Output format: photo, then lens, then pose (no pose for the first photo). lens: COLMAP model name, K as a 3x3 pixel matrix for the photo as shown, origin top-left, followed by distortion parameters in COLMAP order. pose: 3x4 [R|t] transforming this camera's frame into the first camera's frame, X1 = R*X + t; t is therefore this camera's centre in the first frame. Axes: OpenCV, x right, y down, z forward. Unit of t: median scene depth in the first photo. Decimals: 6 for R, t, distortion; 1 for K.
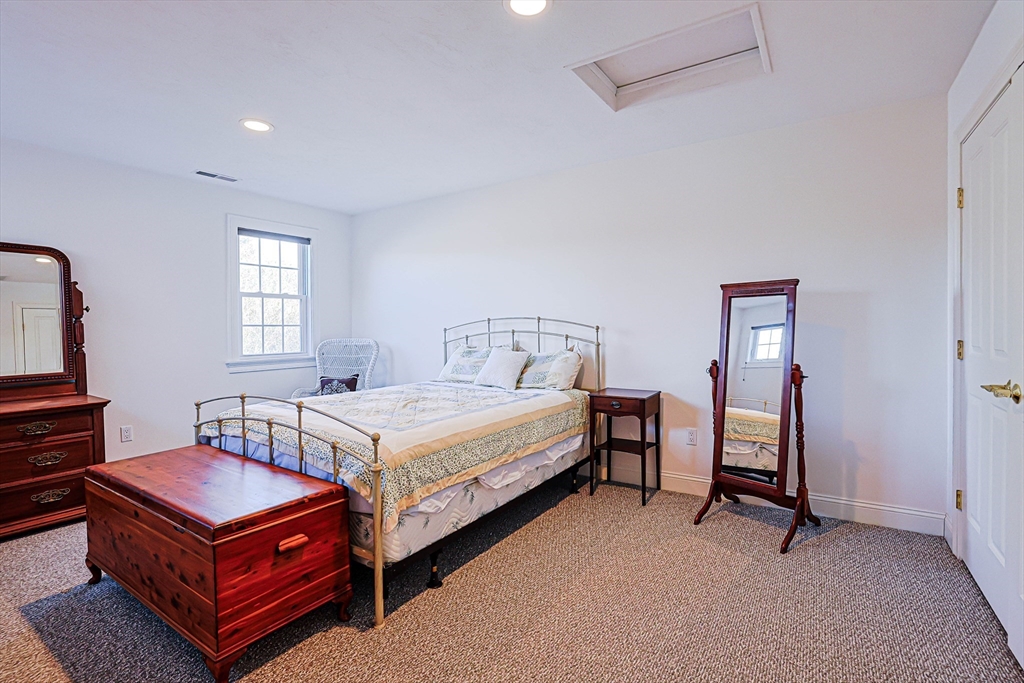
lens RADIAL K [[473.6, 0, 501.7], [0, 473.6, 339.2], [0, 0, 1]] dist [-0.037702, 0.007346]
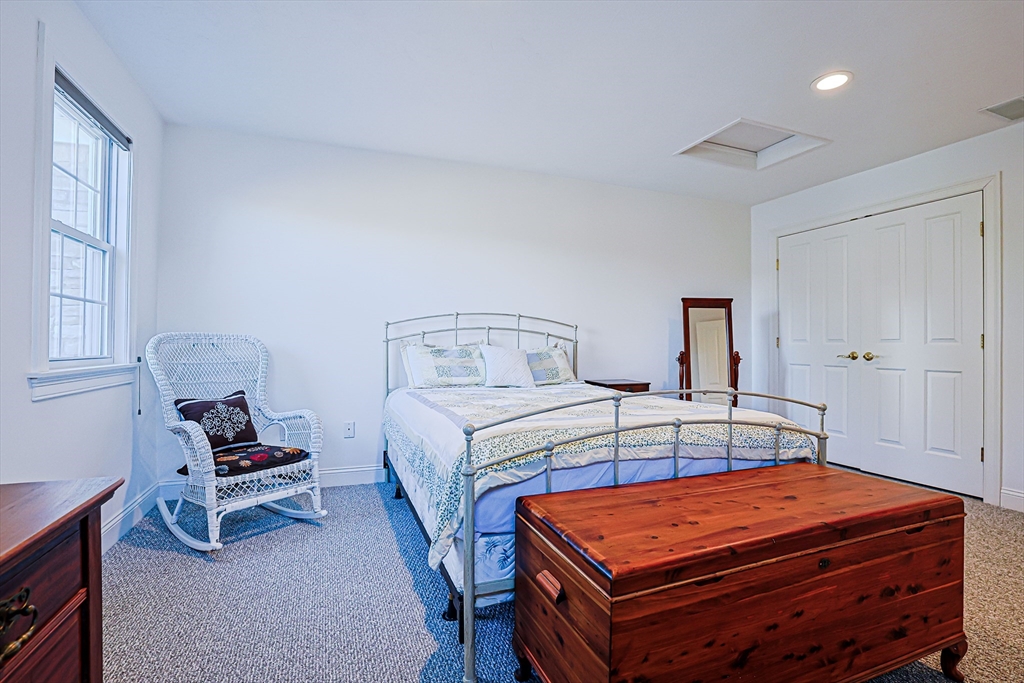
lens RADIAL K [[473.6, 0, 504.2], [0, 473.6, 342.9], [0, 0, 1]] dist [-0.037702, 0.007346]
pose [[0.588147, 0.016055, 0.808595, -0.789946], [0.008194, 0.999633, -0.025807, 0.040687], [-0.808713, 0.021804, 0.587800, 0.486773]]
